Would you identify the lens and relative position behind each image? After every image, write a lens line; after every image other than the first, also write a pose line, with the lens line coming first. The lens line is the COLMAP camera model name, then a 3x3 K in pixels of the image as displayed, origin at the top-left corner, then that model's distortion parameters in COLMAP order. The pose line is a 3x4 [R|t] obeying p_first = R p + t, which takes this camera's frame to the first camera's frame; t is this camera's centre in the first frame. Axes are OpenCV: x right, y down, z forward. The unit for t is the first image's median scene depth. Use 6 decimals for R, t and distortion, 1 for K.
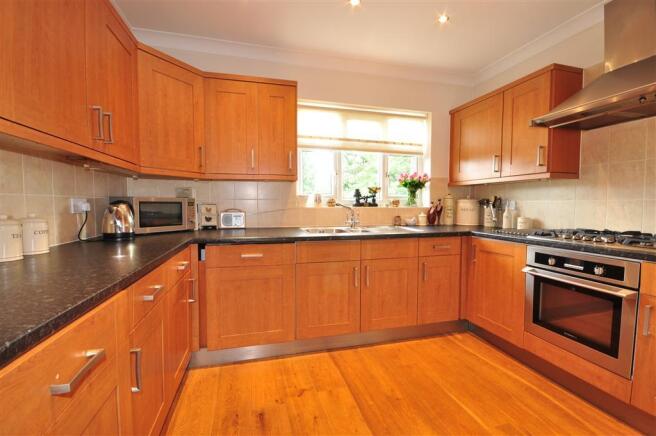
lens RADIAL K [[285.8, 0, 328.0], [0, 285.8, 218.0], [0, 0, 1]] dist [-0.001058, 0.000055]
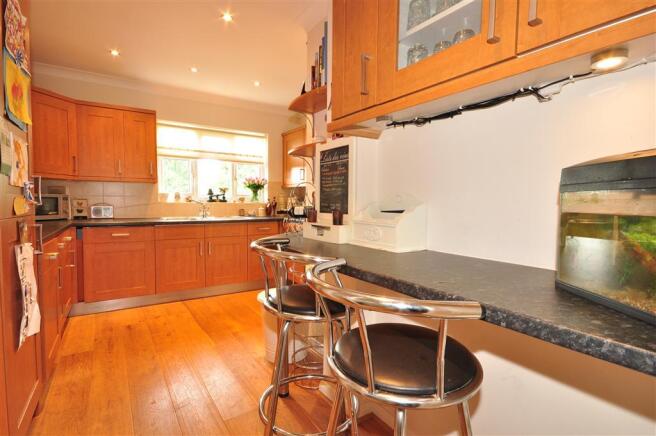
lens RADIAL K [[326.4, 0, 328.0], [0, 326.4, 218.0], [0, 0, 1]] dist [0.014518, 0.000273]
pose [[0.949420, -0.010609, 0.313829, 0.169436], [0.010029, 0.999944, 0.003464, 0.040577], [-0.313848, -0.000141, 0.949473, -0.731481]]
